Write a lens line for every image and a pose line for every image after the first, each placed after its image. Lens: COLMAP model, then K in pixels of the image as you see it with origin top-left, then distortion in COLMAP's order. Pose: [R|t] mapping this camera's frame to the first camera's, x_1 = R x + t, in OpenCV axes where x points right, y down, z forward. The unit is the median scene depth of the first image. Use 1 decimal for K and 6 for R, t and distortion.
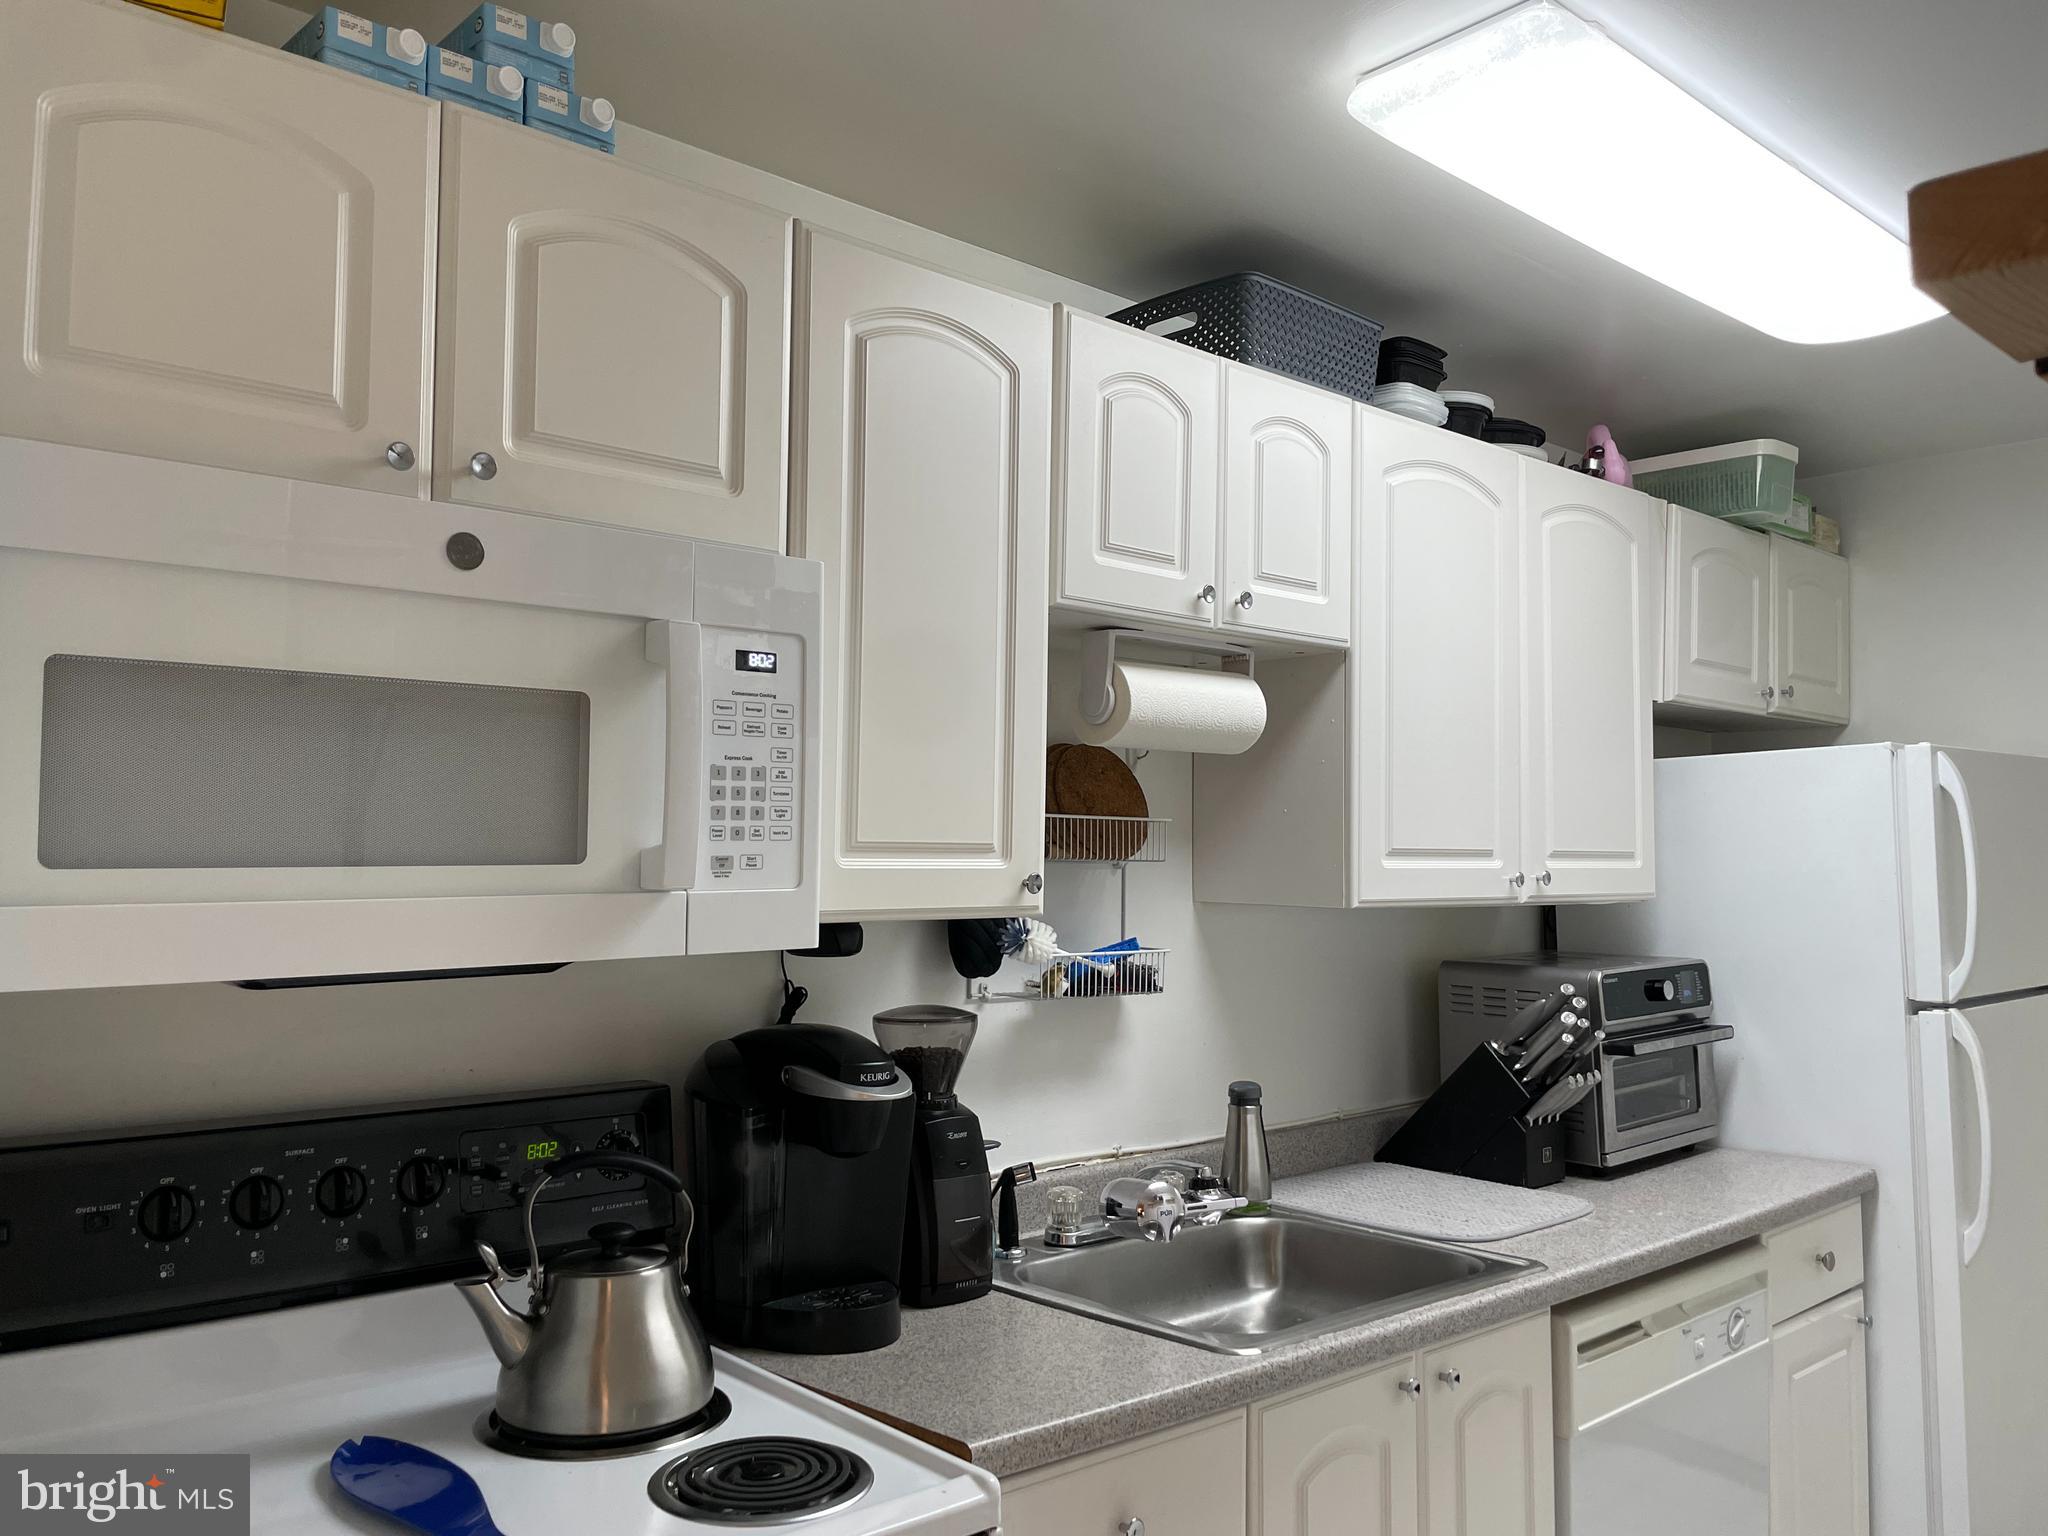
lens RADIAL K [[1552.9, 0, 1008.4], [0, 1552.9, 773.8], [0, 0, 1]] dist [0.075052, -0.092959]
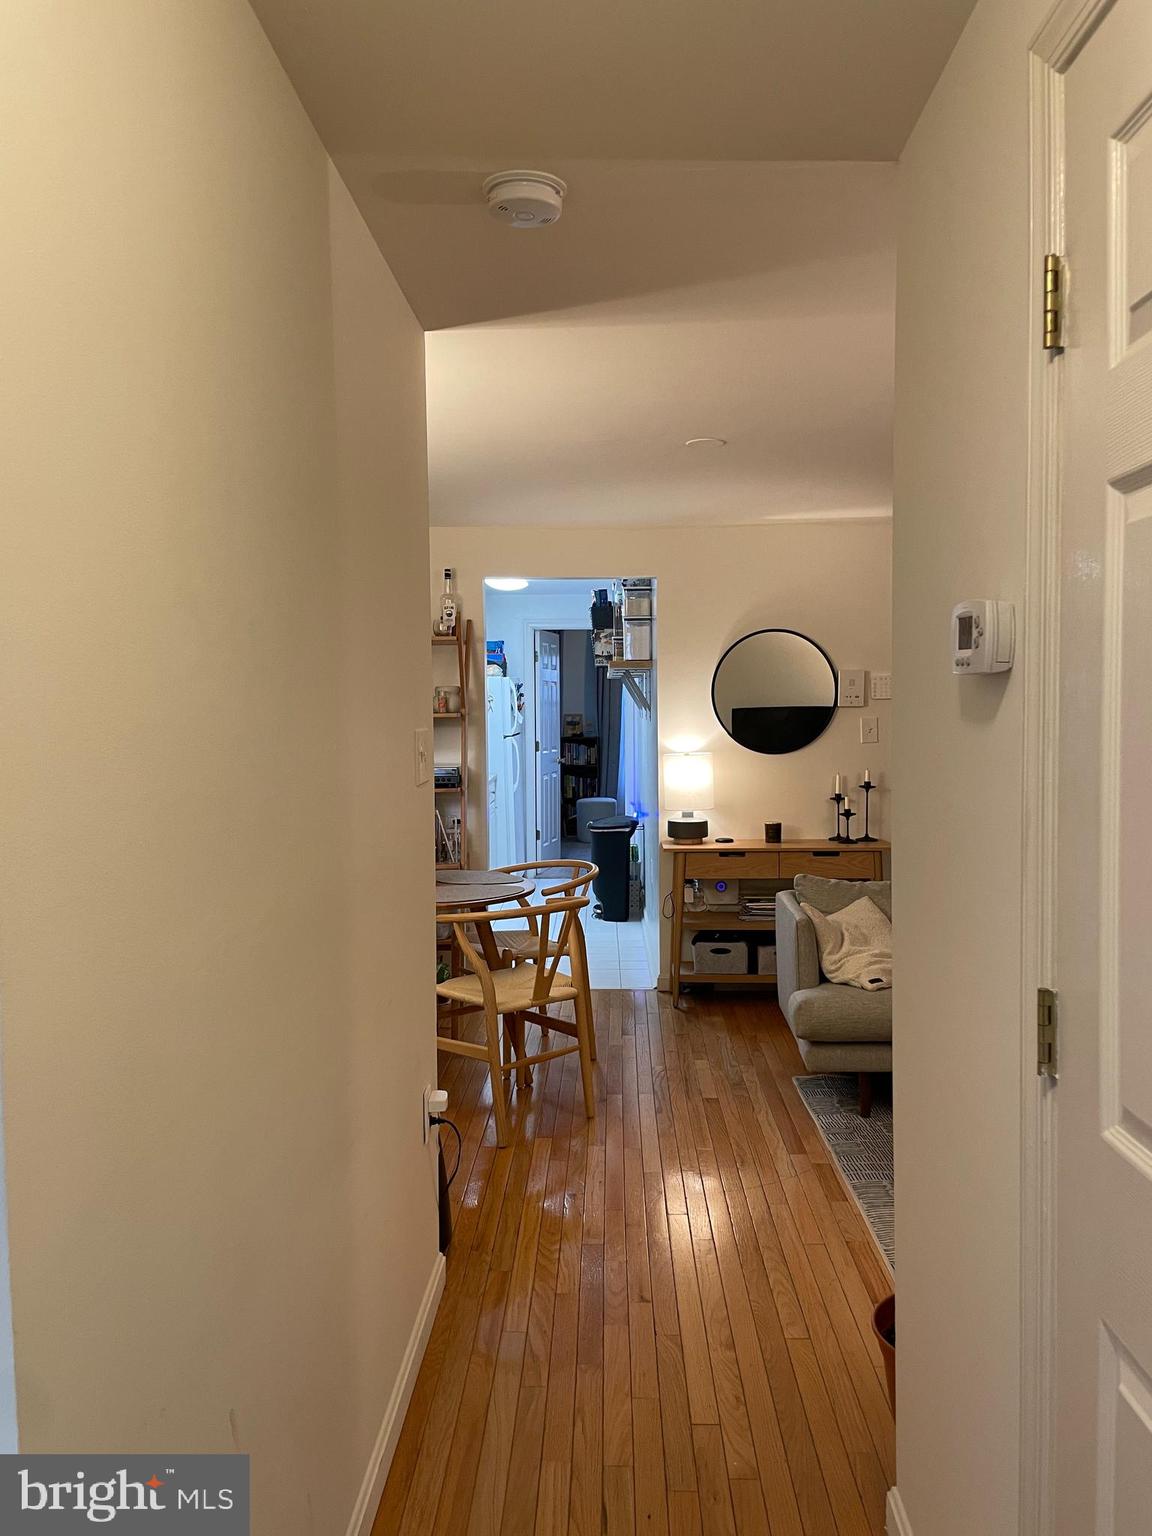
lens RADIAL K [[1164.7, 0, 577.1], [0, 1164.7, 767.0], [0, 0, 1]] dist [0.075052, -0.092959]
pose [[0.682251, -0.053493, 0.729159, -1.719974], [-0.026614, 0.994842, 0.097886, -0.096029], [-0.730634, -0.086188, 0.677308, -1.409157]]
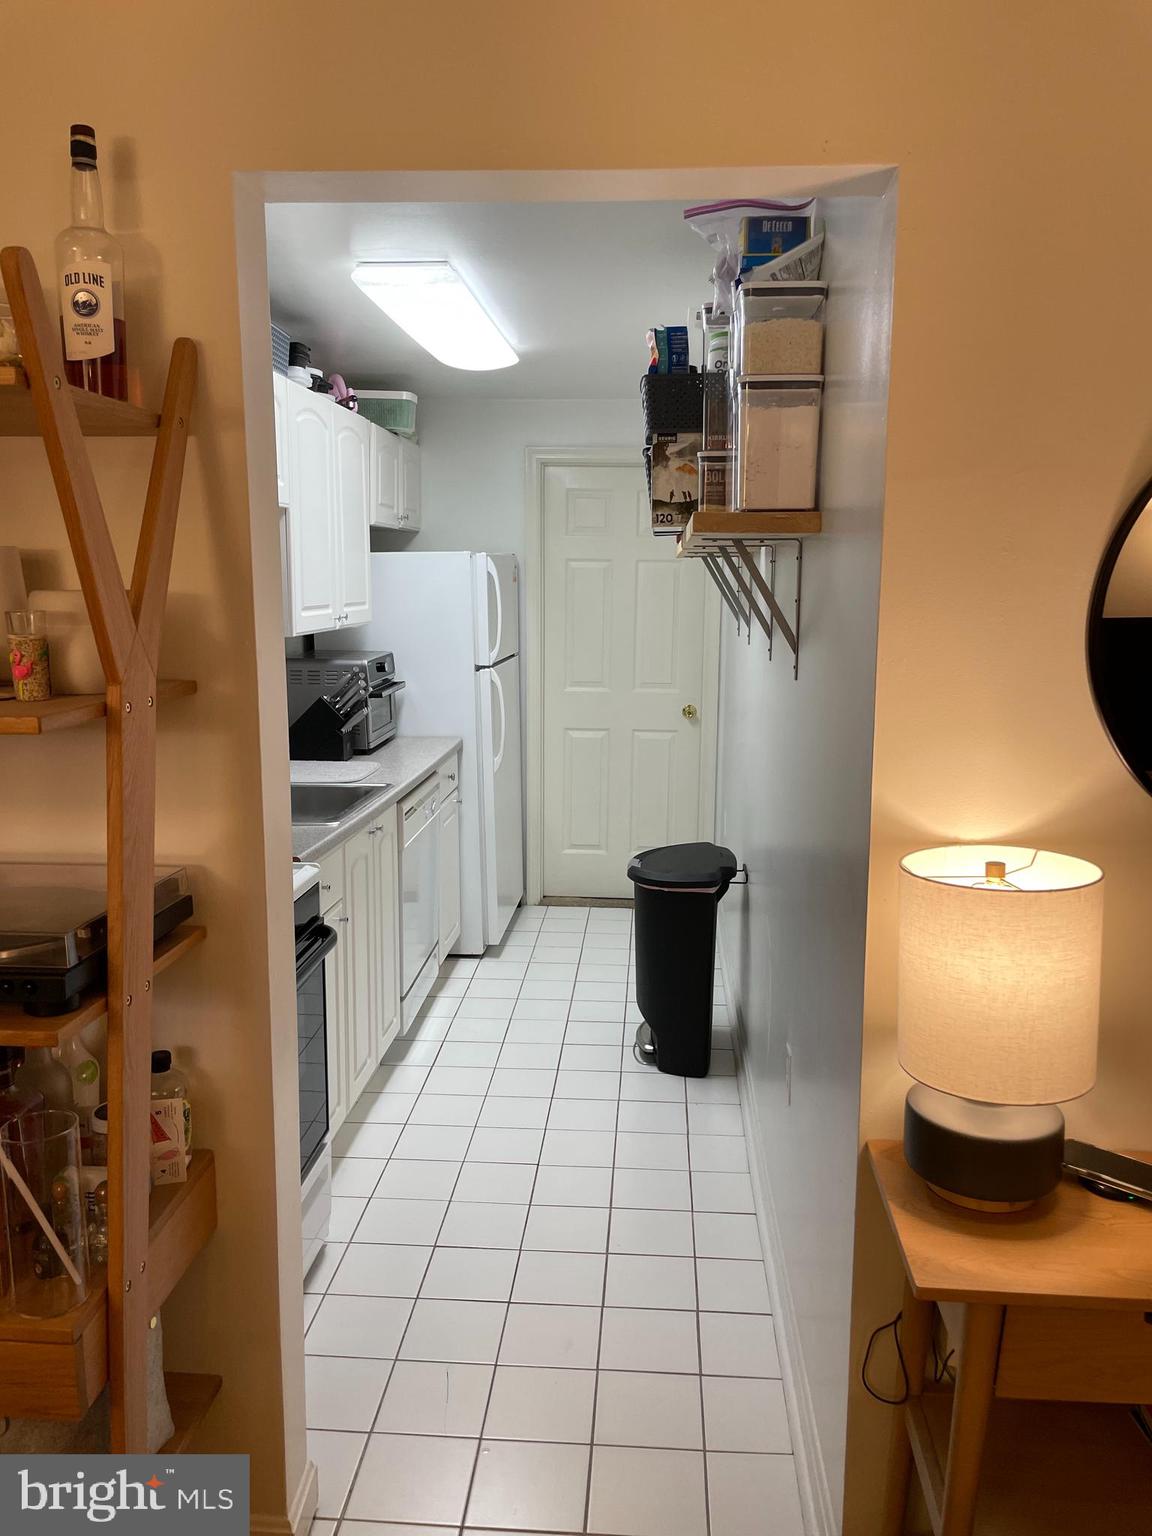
lens RADIAL K [[1164.7, 0, 582.4], [0, 1164.7, 765.8], [0, 0, 1]] dist [0.075052, -0.092959]
pose [[0.715893, -0.114068, 0.688829, -0.527104], [-0.040078, 0.978225, 0.203643, -0.068916], [-0.697059, -0.173393, 0.695733, -0.337242]]
